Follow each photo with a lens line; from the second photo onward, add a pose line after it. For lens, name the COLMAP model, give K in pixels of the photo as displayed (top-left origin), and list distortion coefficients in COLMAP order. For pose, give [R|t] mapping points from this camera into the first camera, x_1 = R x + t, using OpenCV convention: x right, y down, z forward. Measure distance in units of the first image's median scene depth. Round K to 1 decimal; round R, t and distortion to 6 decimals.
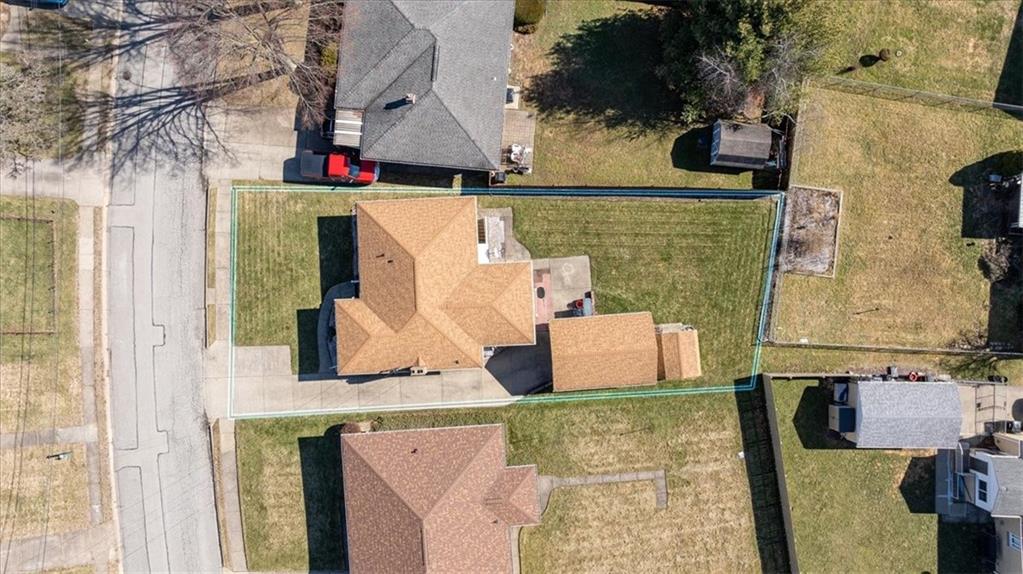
lens RADIAL K [[705.3, 0, 511.5], [0, 705.3, 287.0], [0, 0, 1]] dist [-0.026617, 0.000623]
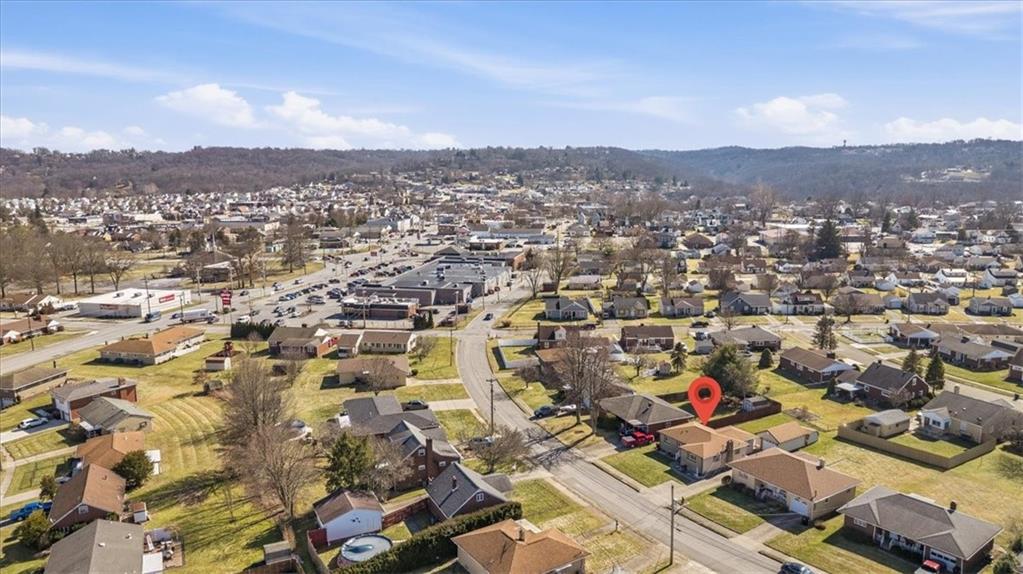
lens RADIAL K [[705.3, 0, 511.5], [0, 705.3, 287.0], [0, 0, 1]] dist [-0.026617, 0.000623]
pose [[0.883809, -0.084862, 0.460088, -1.596071], [0.467810, 0.147632, -0.871412, 1.554495], [0.006026, 0.985395, 0.170178, 0.117711]]
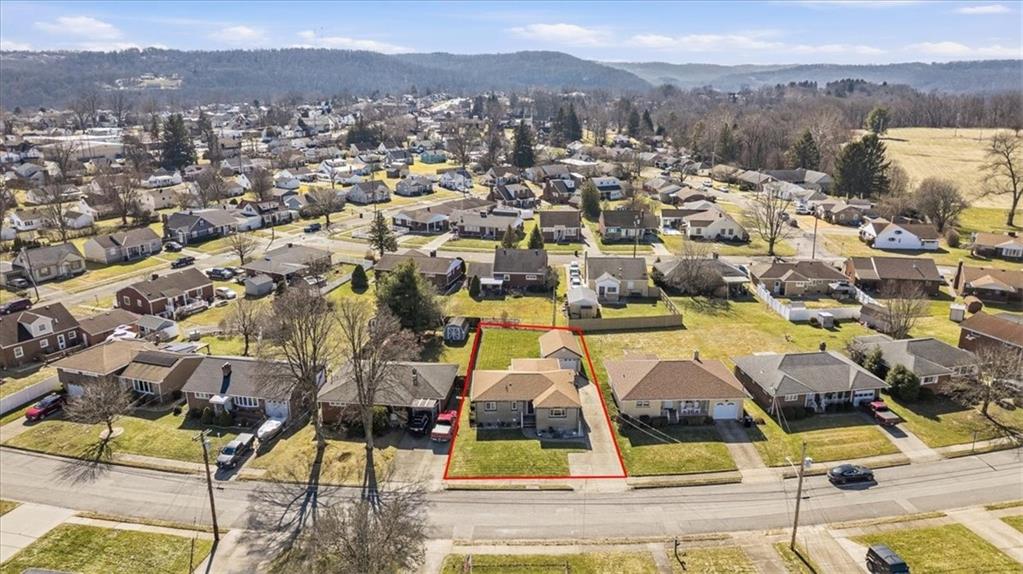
lens RADIAL K [[705.3, 0, 511.5], [0, 705.3, 287.0], [0, 0, 1]] dist [-0.026617, 0.000623]
pose [[0.021883, -0.287665, 0.957481, -1.561085], [0.999751, 0.010409, -0.019722, -0.002352], [-0.004293, 0.957674, 0.287821, 0.285719]]
